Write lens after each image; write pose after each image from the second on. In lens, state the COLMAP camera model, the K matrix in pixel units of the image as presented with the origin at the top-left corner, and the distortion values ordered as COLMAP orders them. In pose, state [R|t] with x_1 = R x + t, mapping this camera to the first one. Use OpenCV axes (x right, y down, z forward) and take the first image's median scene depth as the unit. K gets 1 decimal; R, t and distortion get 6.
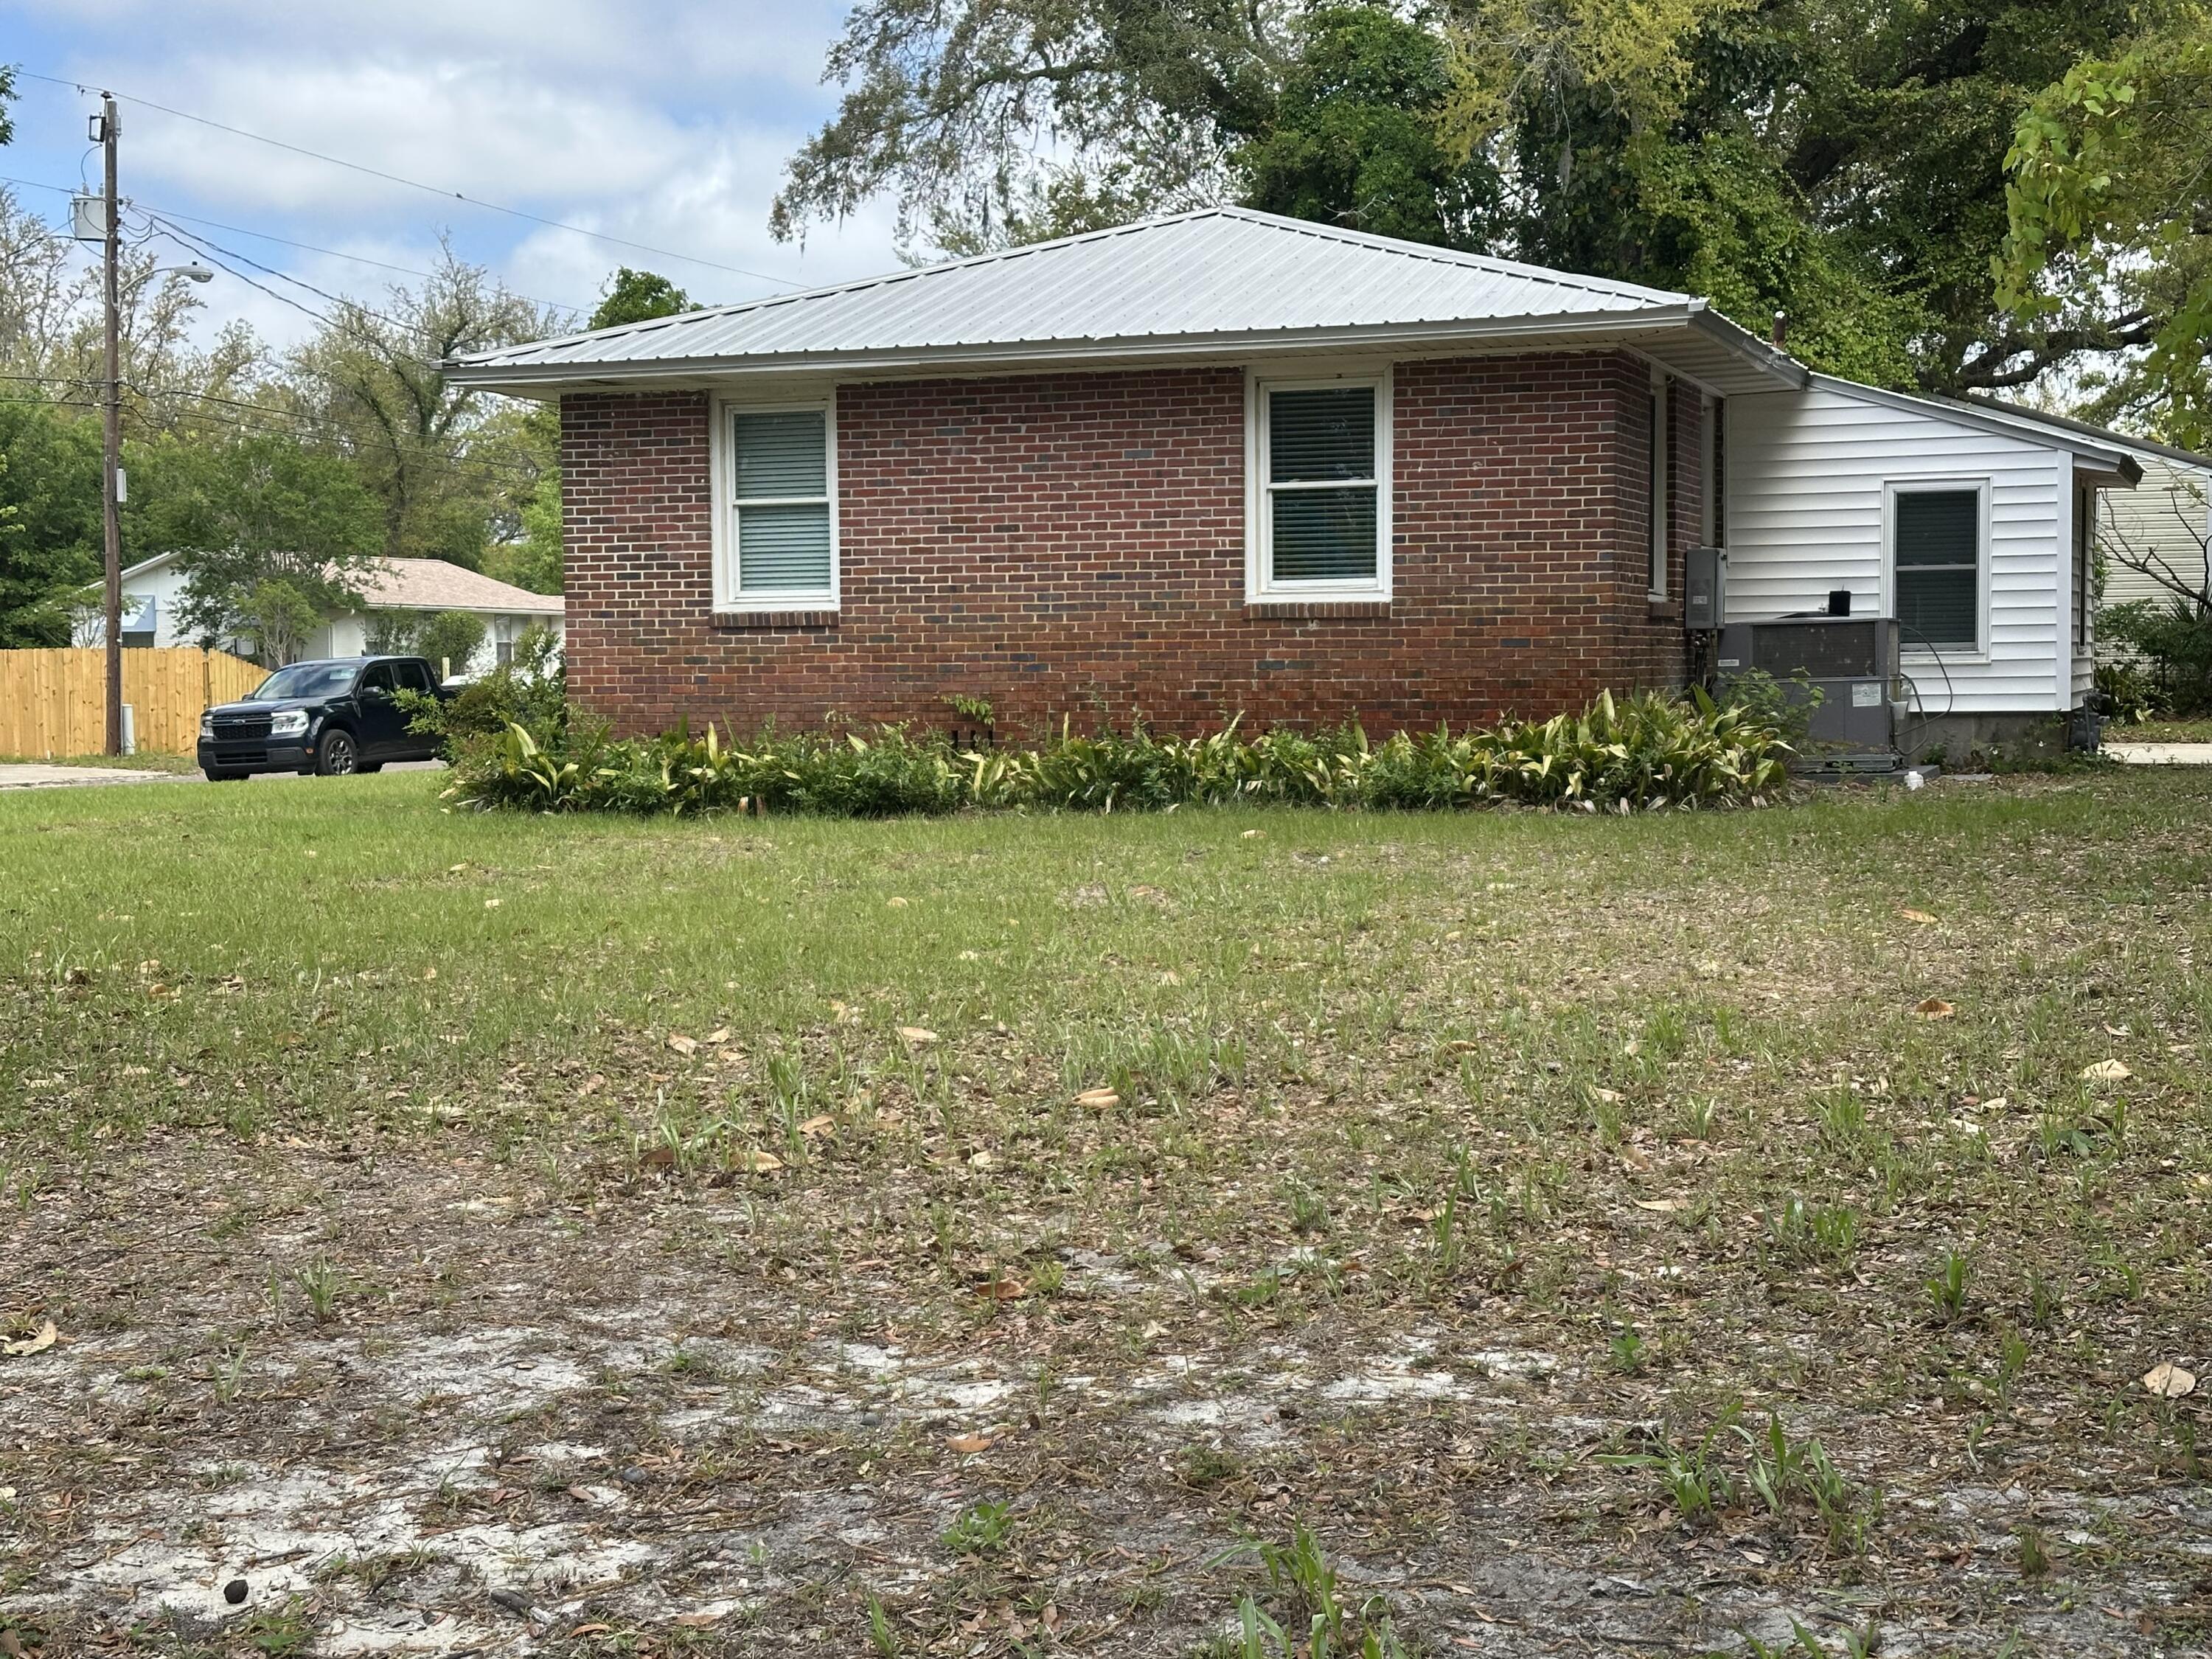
lens RADIAL K [[3106.2, 0, 1069.0], [0, 3106.2, 834.0], [0, 0, 1]] dist [0.168491, -0.053251]
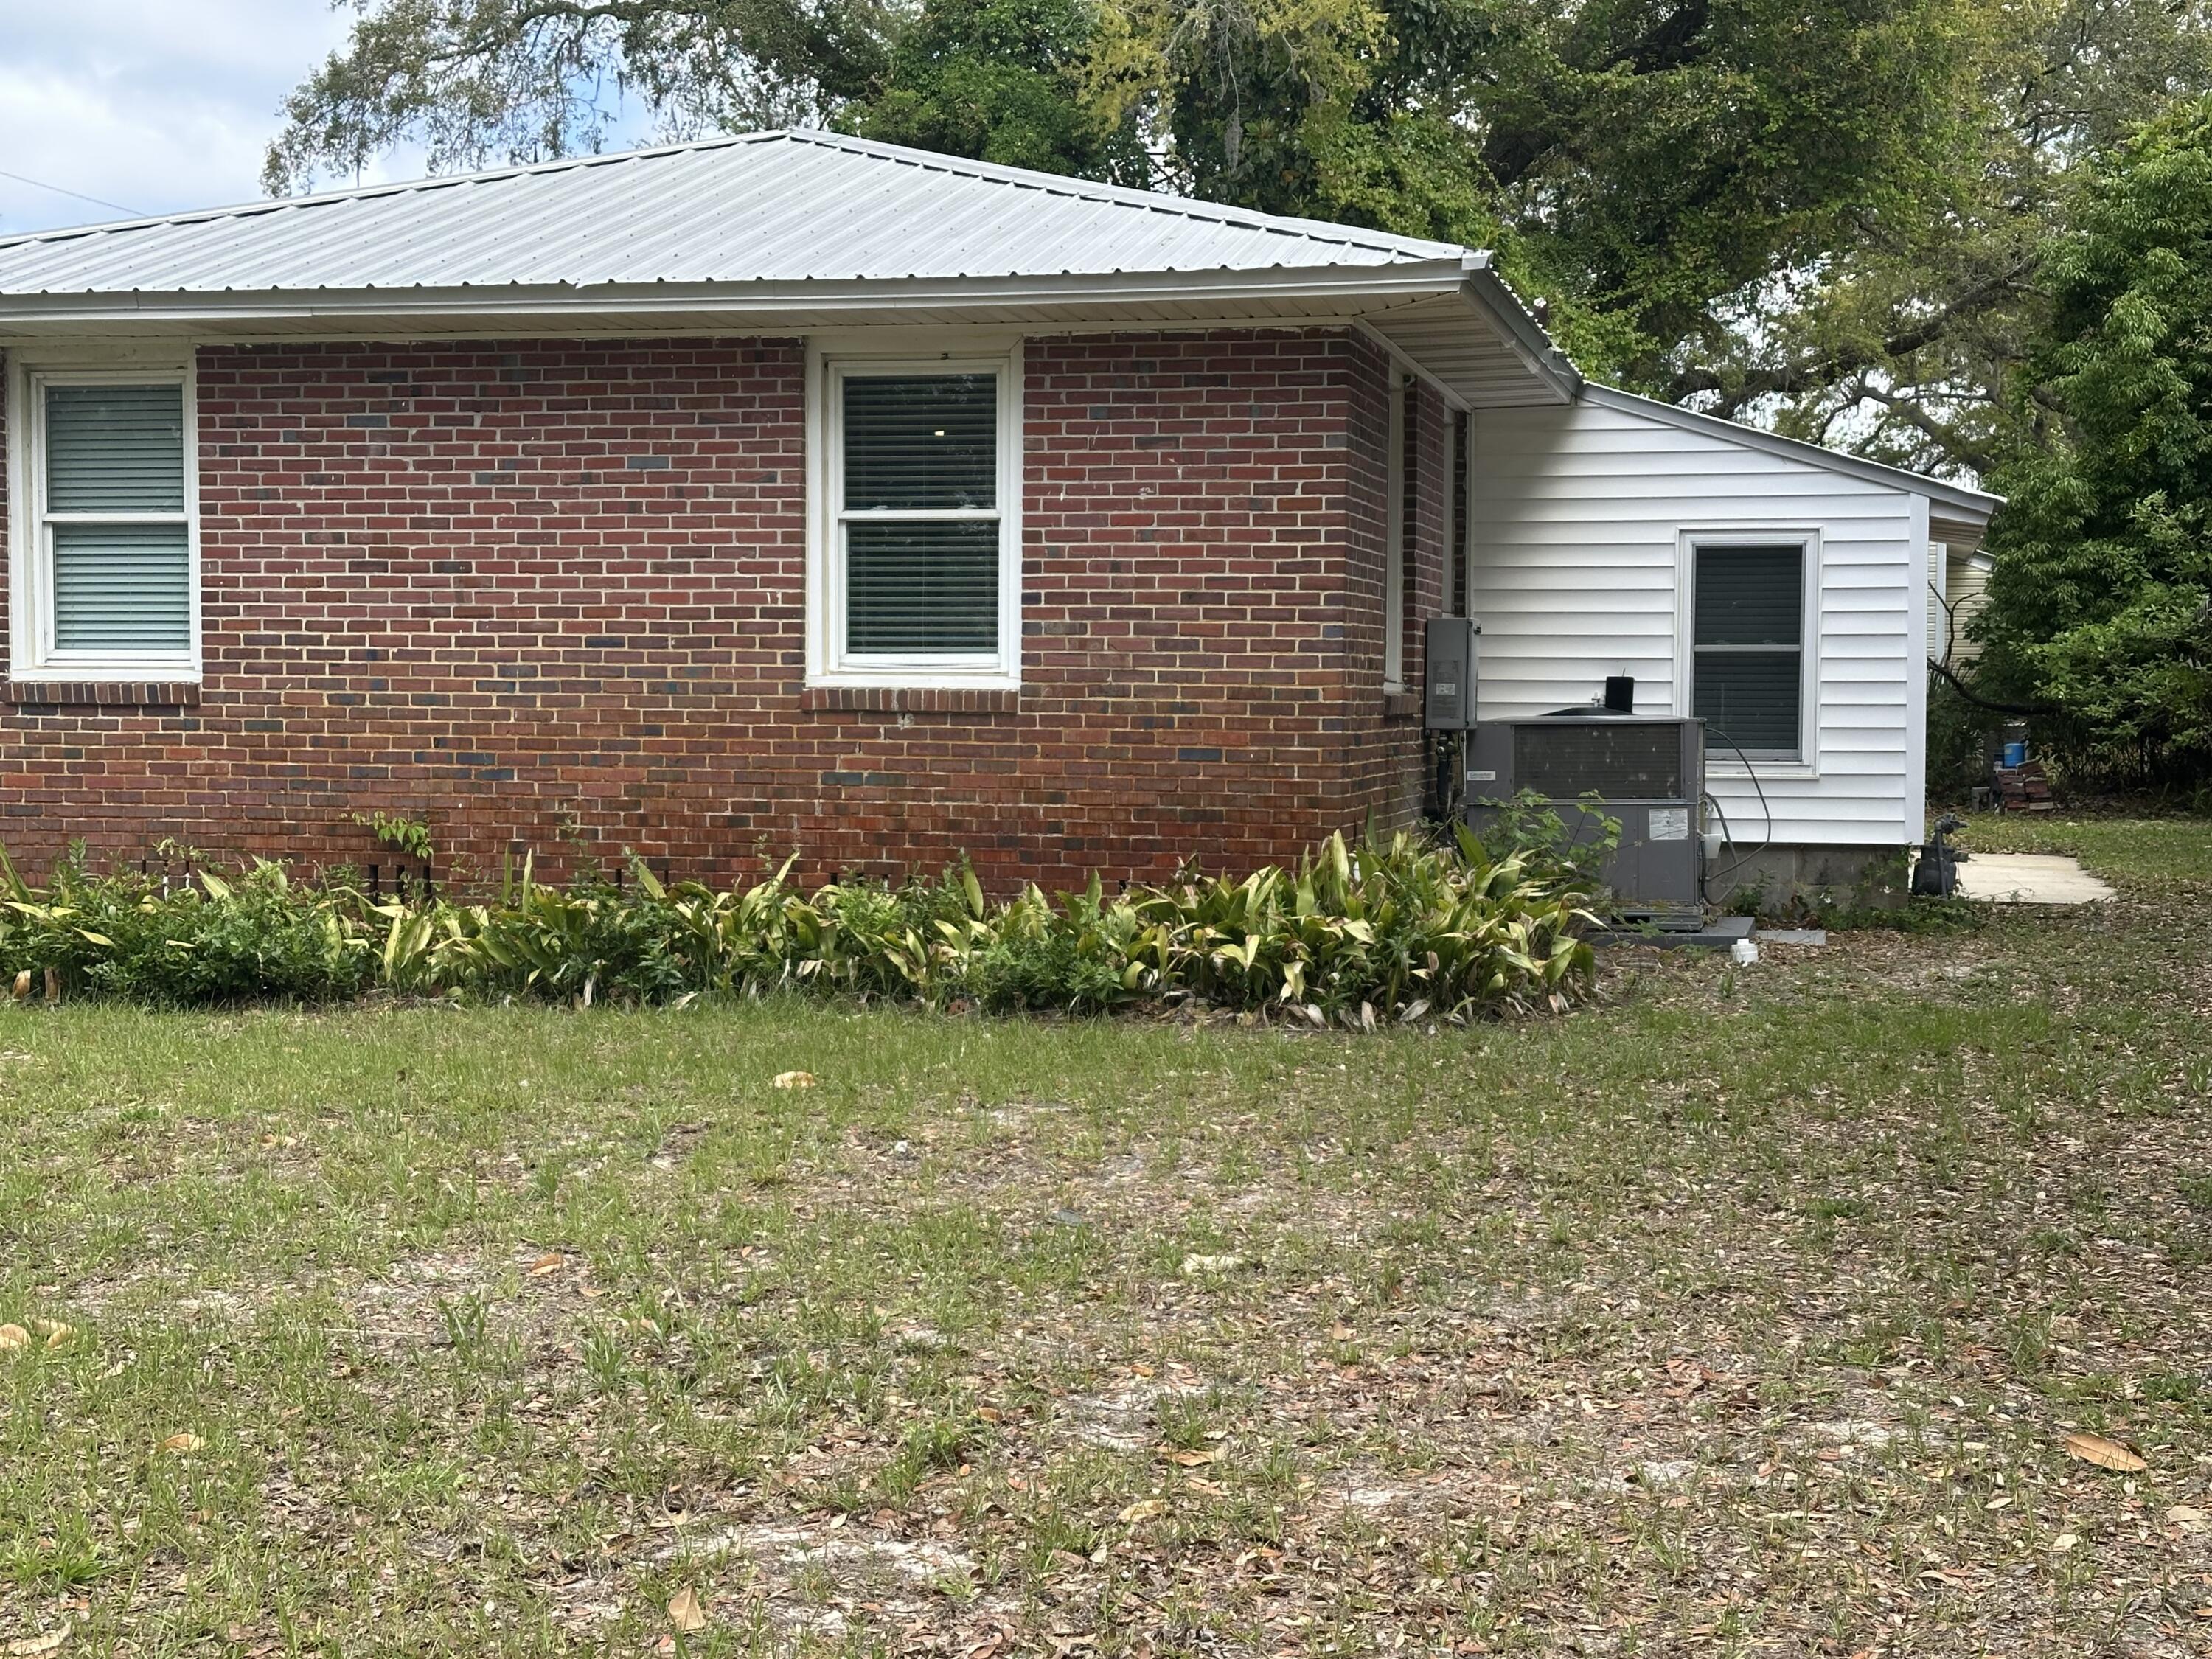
lens RADIAL K [[3106.2, 0, 1069.0], [0, 3106.2, 834.0], [0, 0, 1]] dist [0.168491, -0.053251]
pose [[0.993051, 0.009958, 0.117259, 0.033681], [-0.008898, 0.999915, -0.009557, -0.035331], [-0.117344, 0.008447, 0.993055, 0.313245]]
